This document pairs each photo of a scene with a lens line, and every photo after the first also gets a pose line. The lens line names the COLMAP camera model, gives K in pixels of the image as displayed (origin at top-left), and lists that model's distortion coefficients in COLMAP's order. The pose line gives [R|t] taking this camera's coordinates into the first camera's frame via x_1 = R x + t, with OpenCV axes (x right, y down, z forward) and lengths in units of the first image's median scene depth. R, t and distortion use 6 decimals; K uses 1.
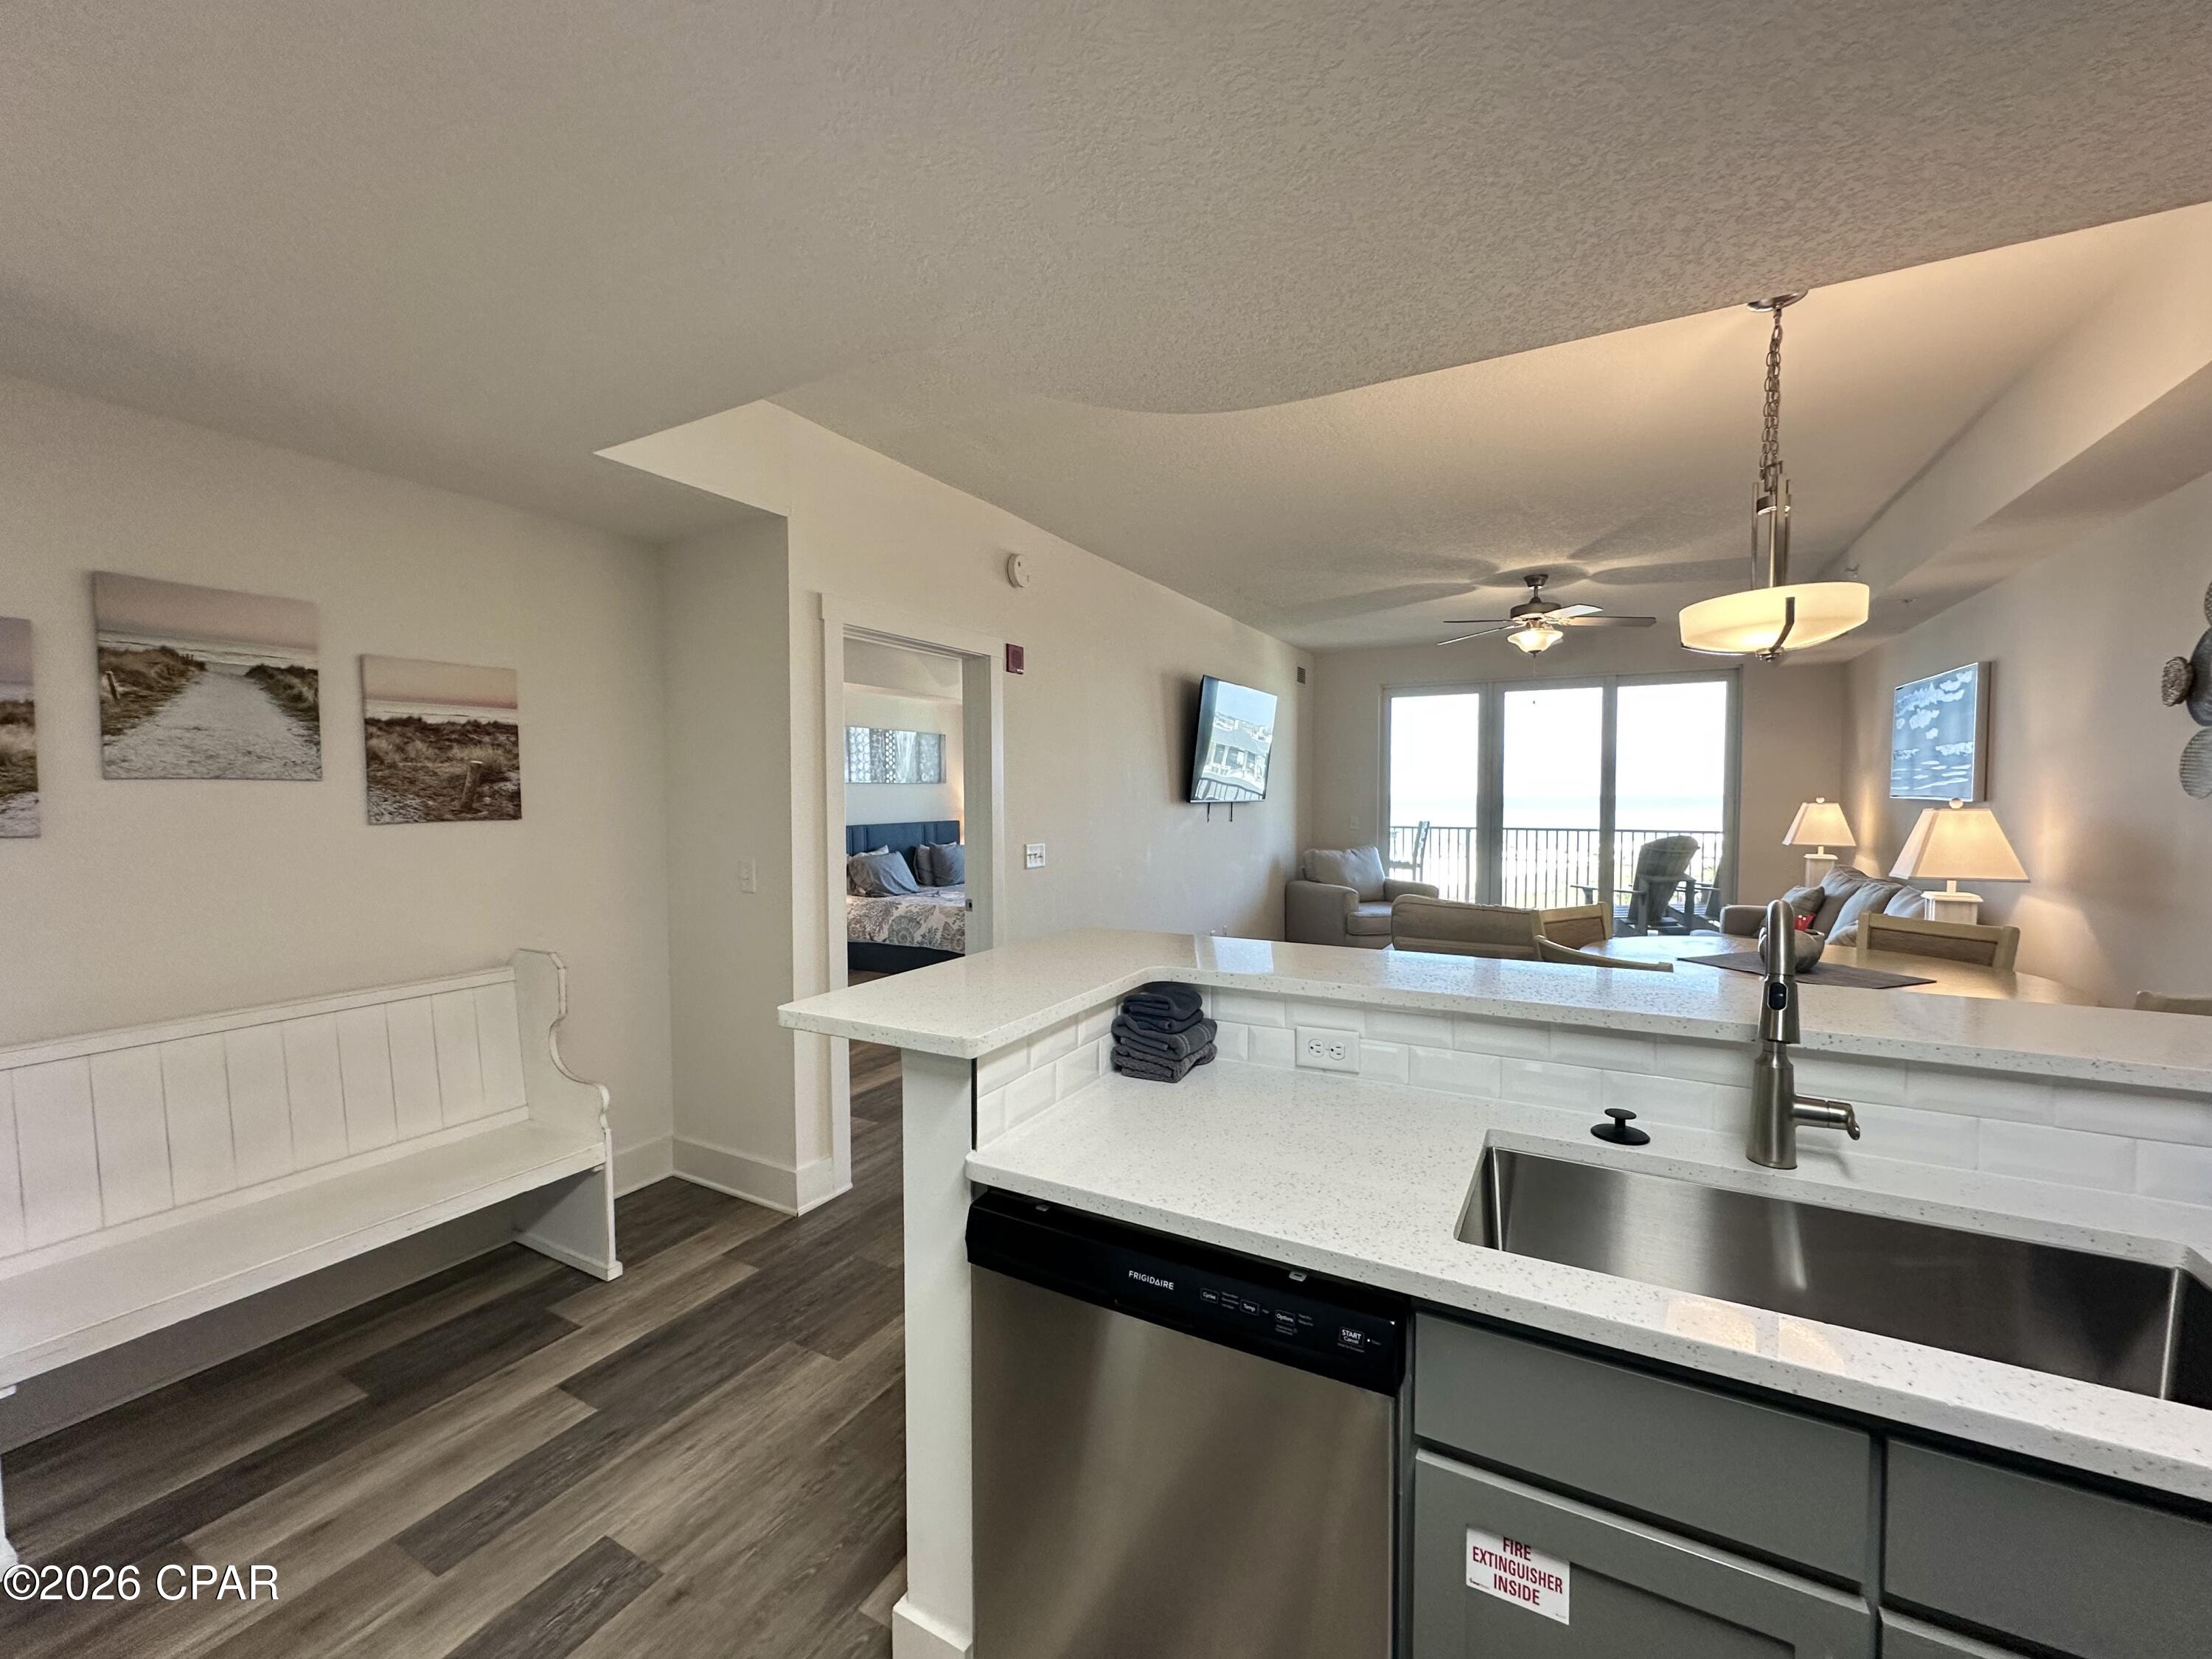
lens RADIAL K [[885.1, 0, 1108.0], [0, 885.1, 840.0], [0, 0, 1]] dist [-0.000017, -0.000061]
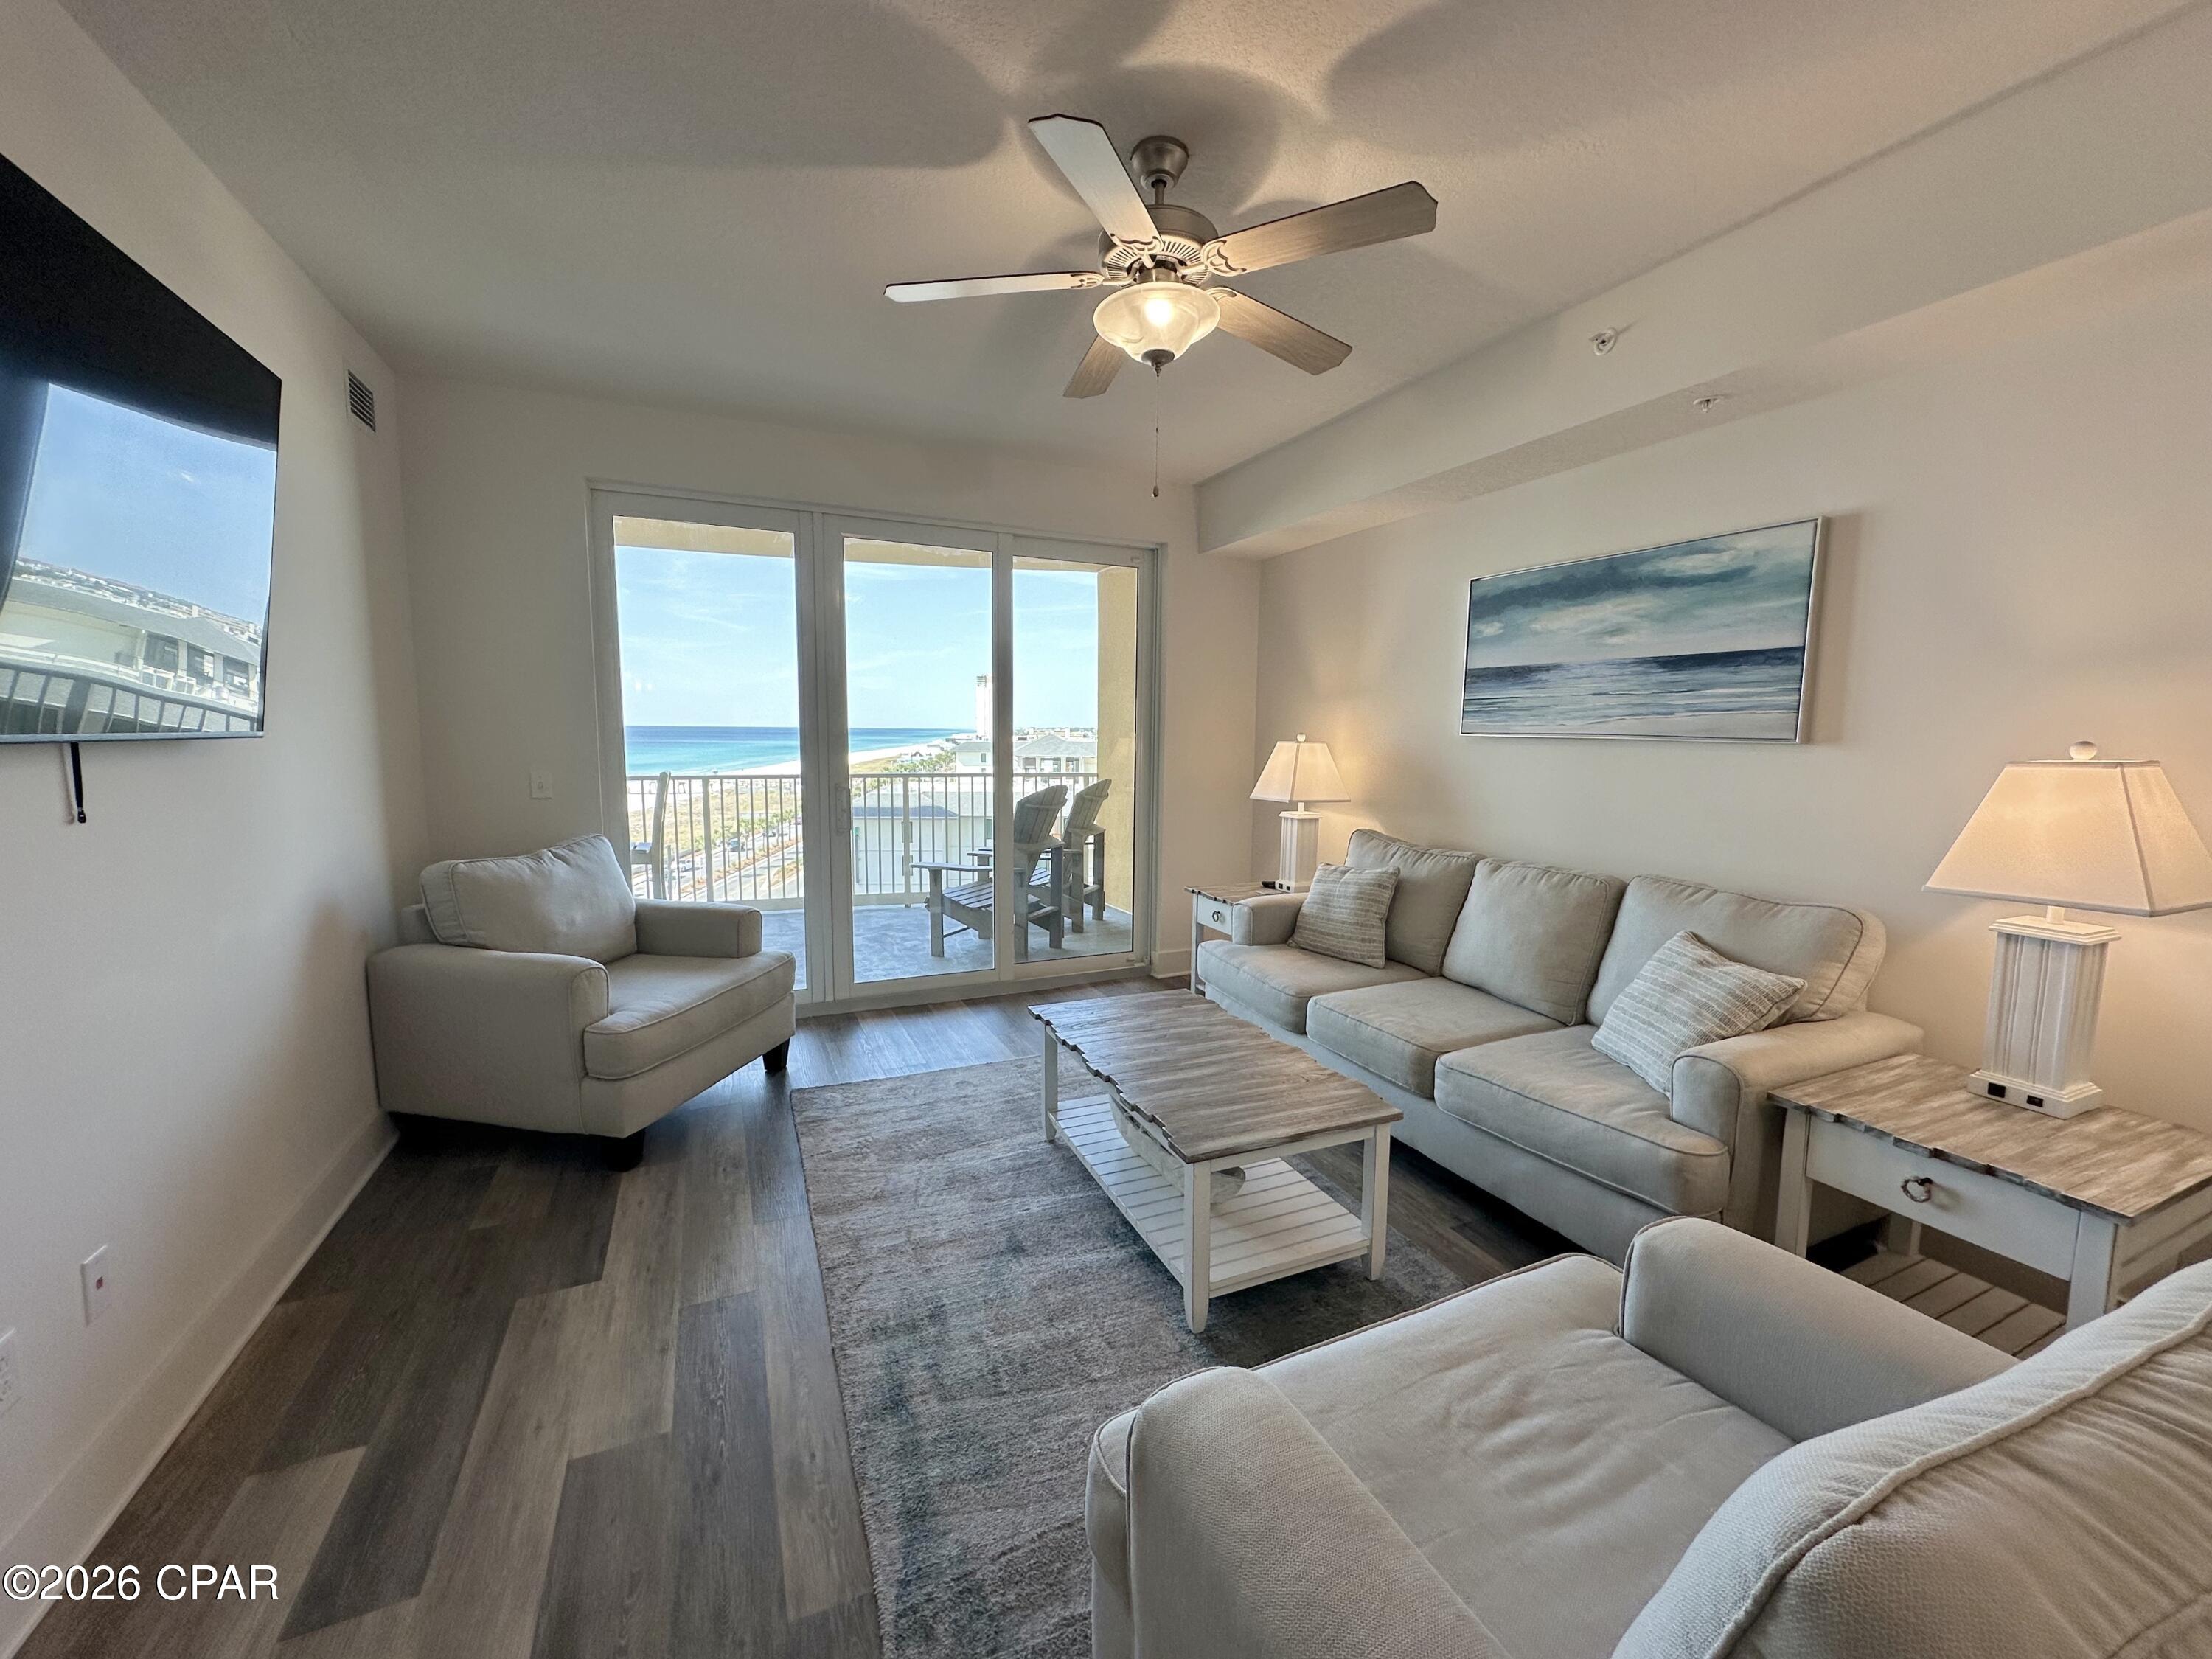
lens RADIAL K [[885.1, 0, 1106.8], [0, 885.1, 827.9], [0, 0, 1]] dist [-0.000017, -0.000061]
pose [[0.597965, -0.081074, 0.797412, 0.289982], [0.031085, 0.996468, 0.078002, -0.076663], [-0.800919, -0.021855, 0.598373, 1.616596]]
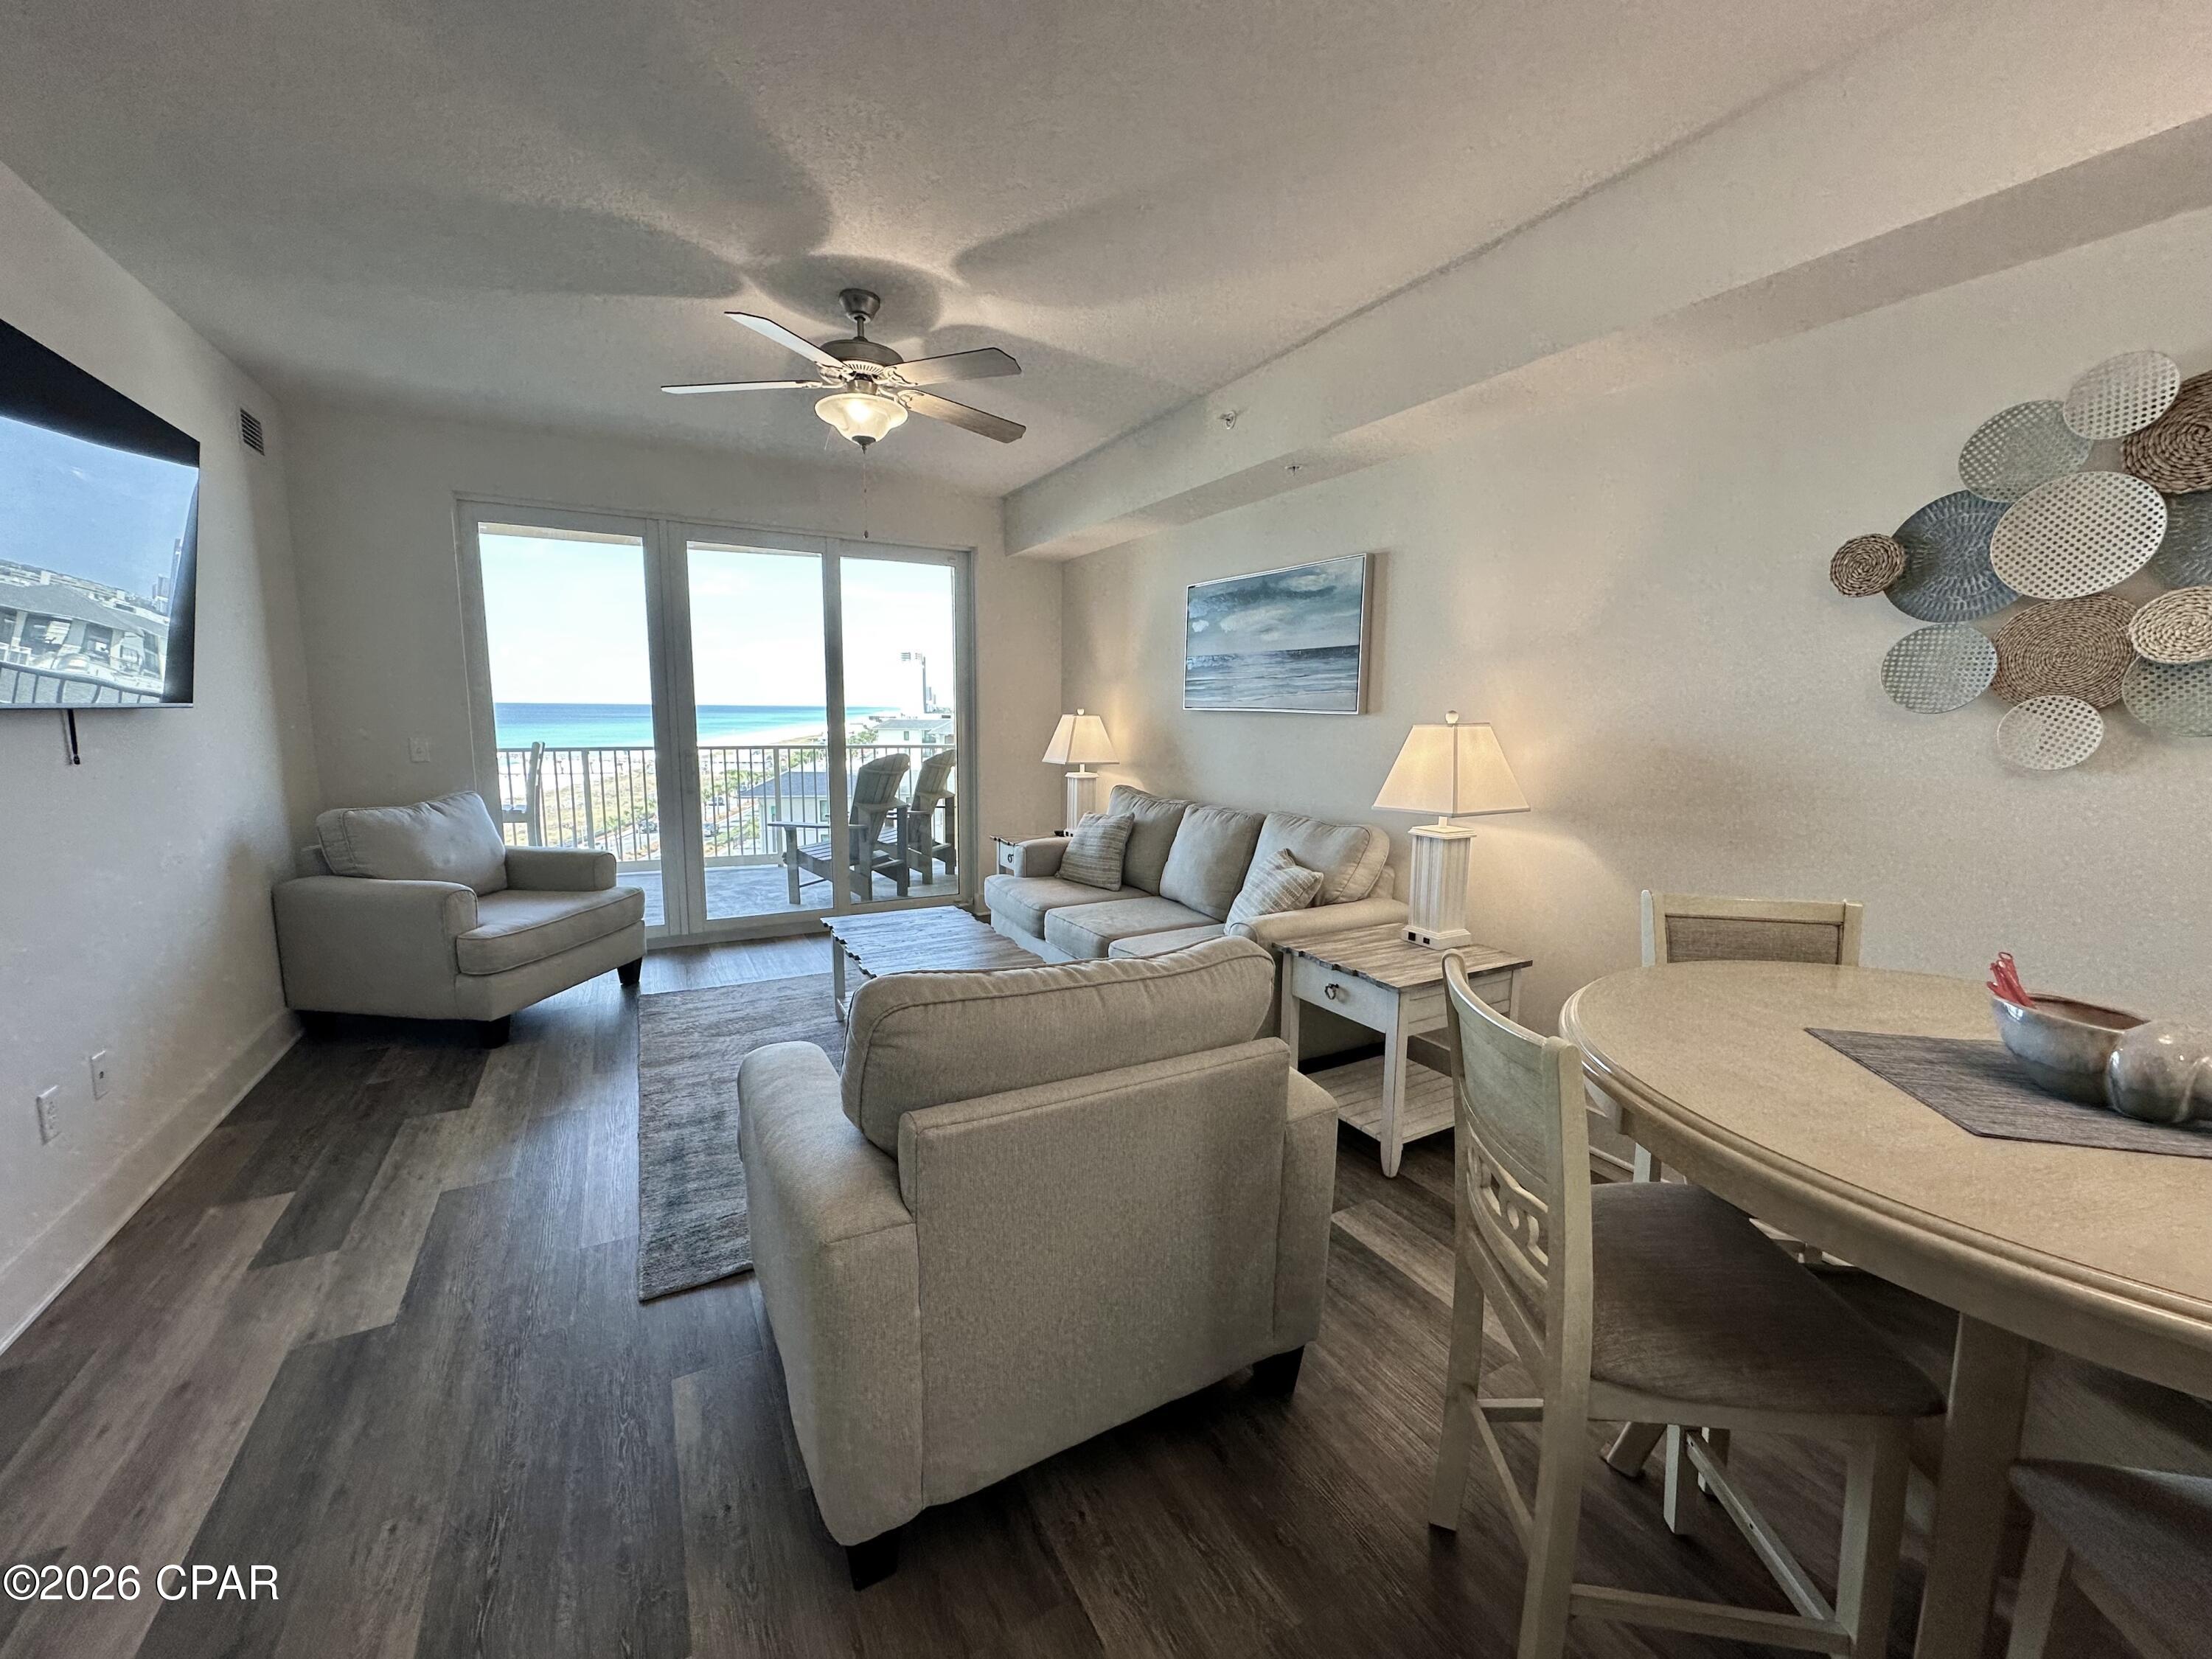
lens RADIAL K [[885.1, 0, 1107.5], [0, 885.1, 827.9], [0, 0, 1]] dist [-0.000017, -0.000061]
pose [[0.530321, -0.106325, 0.841103, 0.143784], [0.031979, 0.993907, 0.105478, -0.050476], [-0.847194, -0.029040, 0.530490, 1.178044]]
